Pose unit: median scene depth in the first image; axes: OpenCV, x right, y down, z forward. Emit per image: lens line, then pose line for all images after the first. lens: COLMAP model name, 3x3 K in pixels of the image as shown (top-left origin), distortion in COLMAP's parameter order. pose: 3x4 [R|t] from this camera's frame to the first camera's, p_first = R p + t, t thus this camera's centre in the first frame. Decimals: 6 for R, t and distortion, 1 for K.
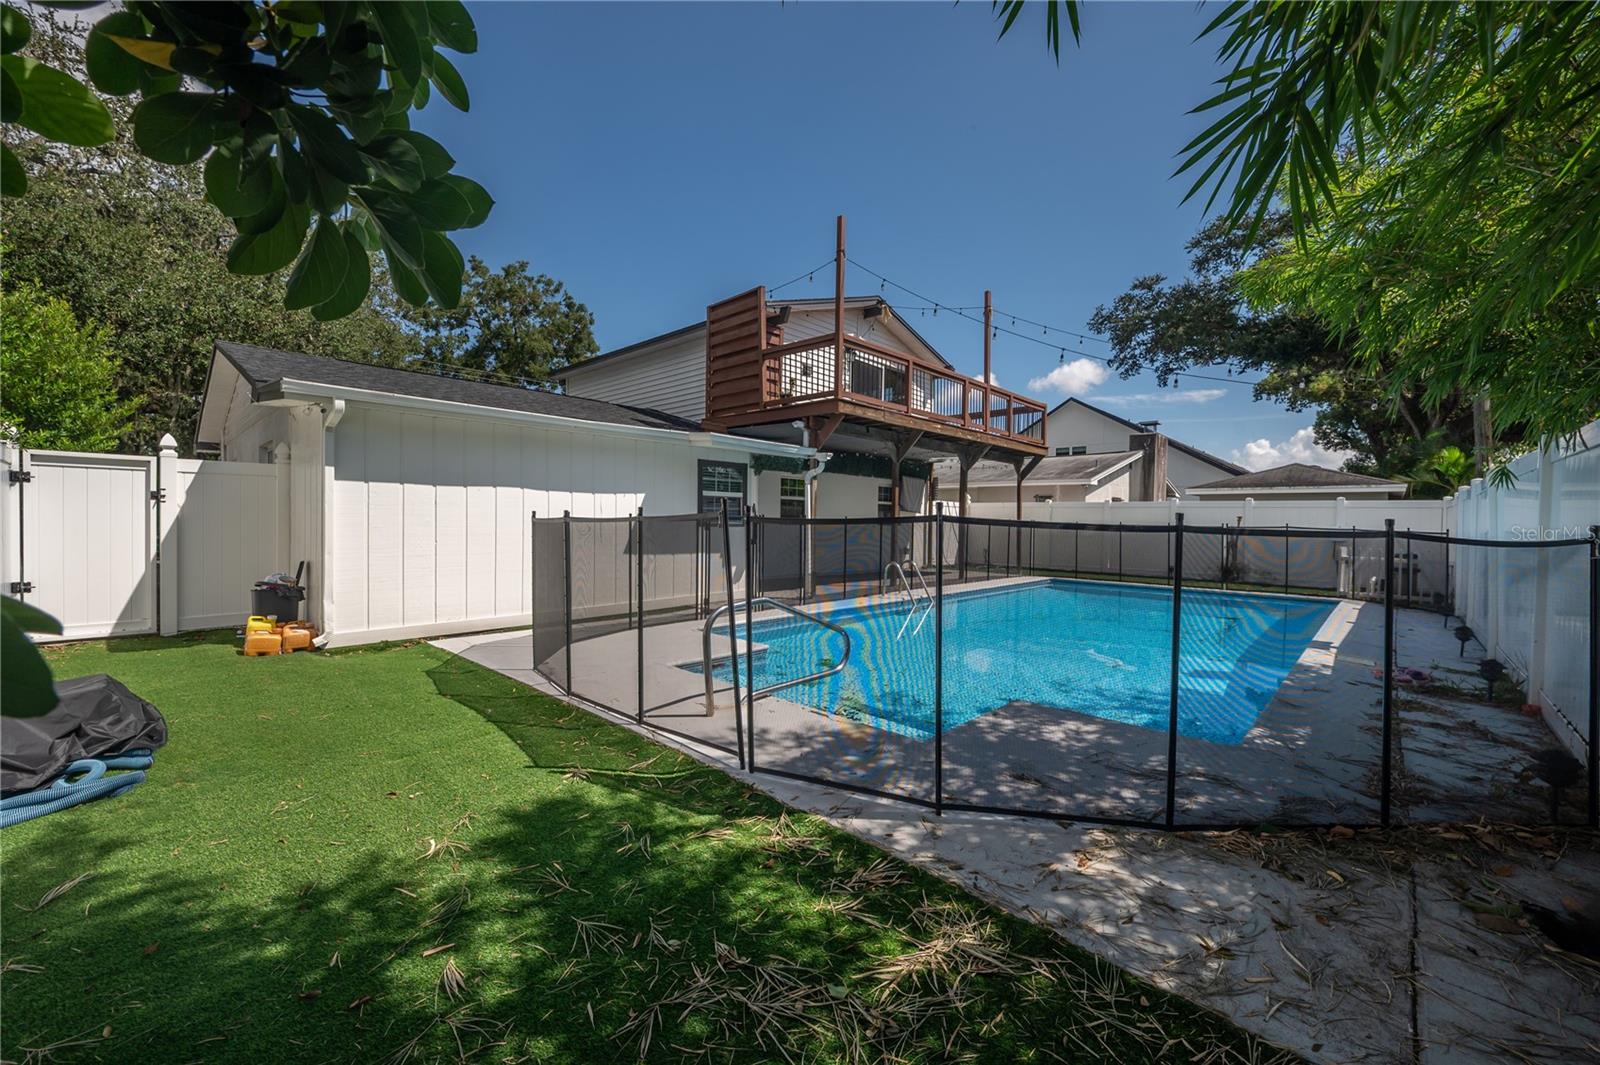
lens RADIAL K [[633.3, 0, 800.0], [0, 633.3, 532.5], [0, 0, 1]] dist [0.000660, 0.000157]
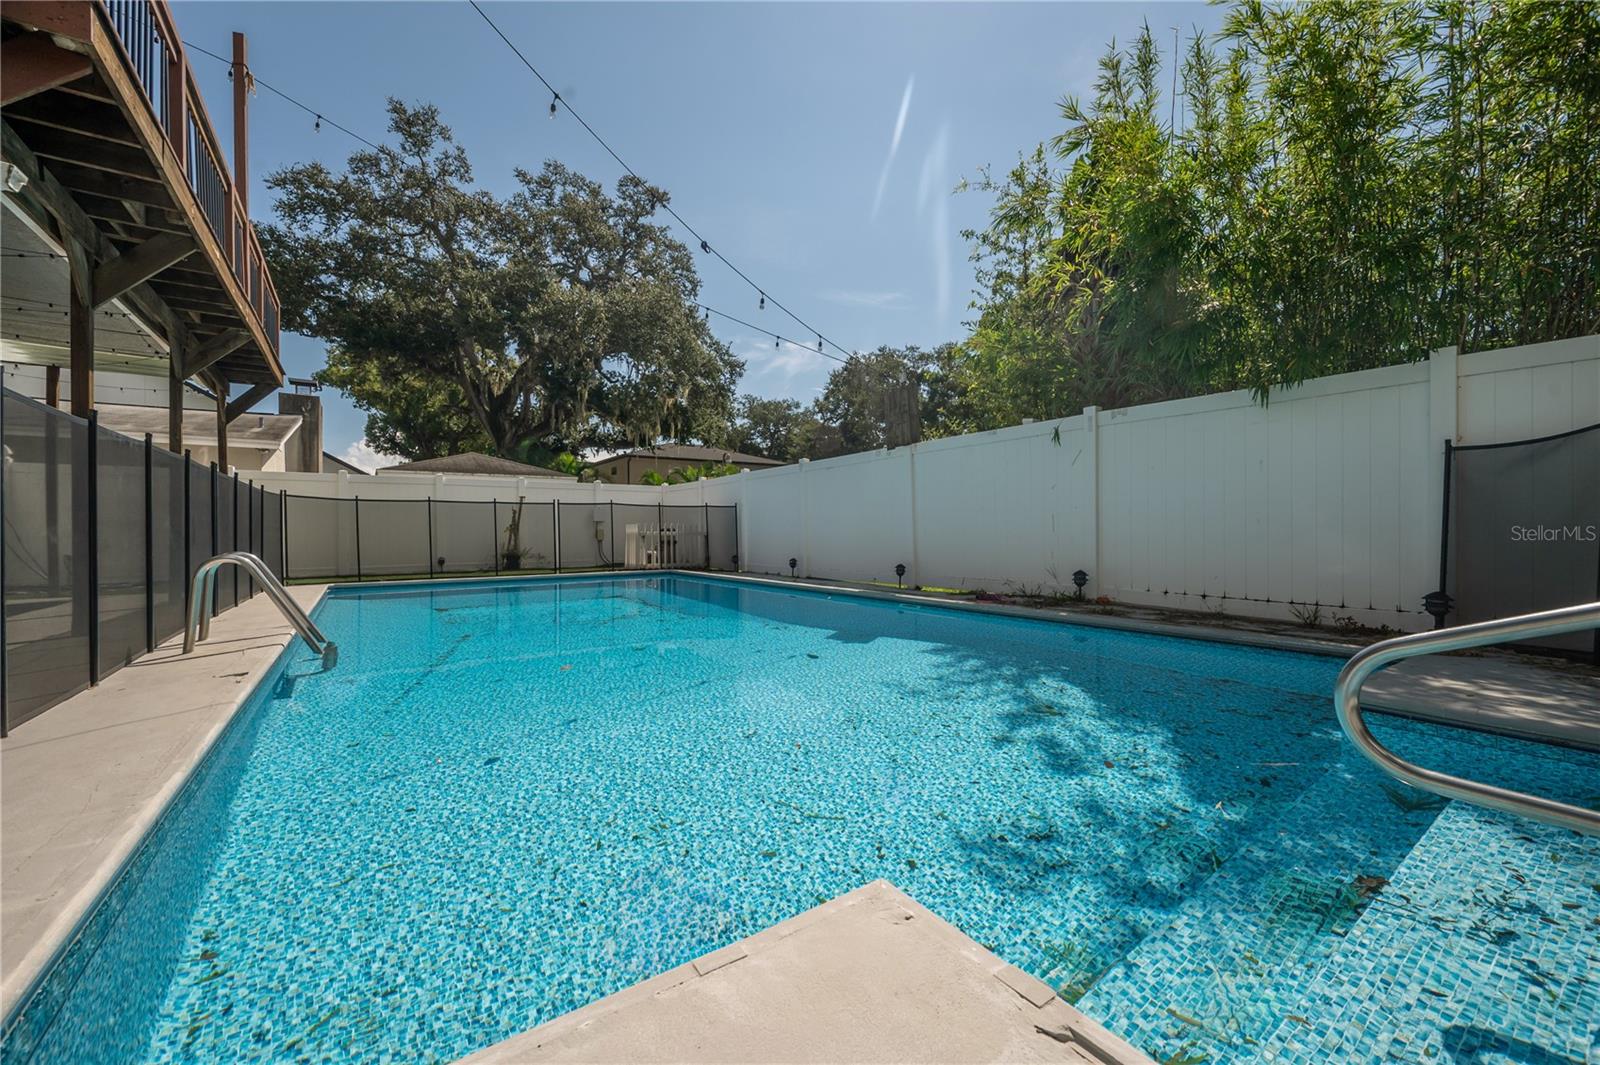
lens RADIAL K [[633.3, 0, 800.0], [0, 633.3, 532.5], [0, 0, 1]] dist [0.000660, 0.000157]
pose [[0.213436, -0.013861, 0.976859, -0.038094], [0.026518, 0.999613, 0.008390, 0.010628], [-0.976597, 0.024114, 0.213721, 0.146291]]
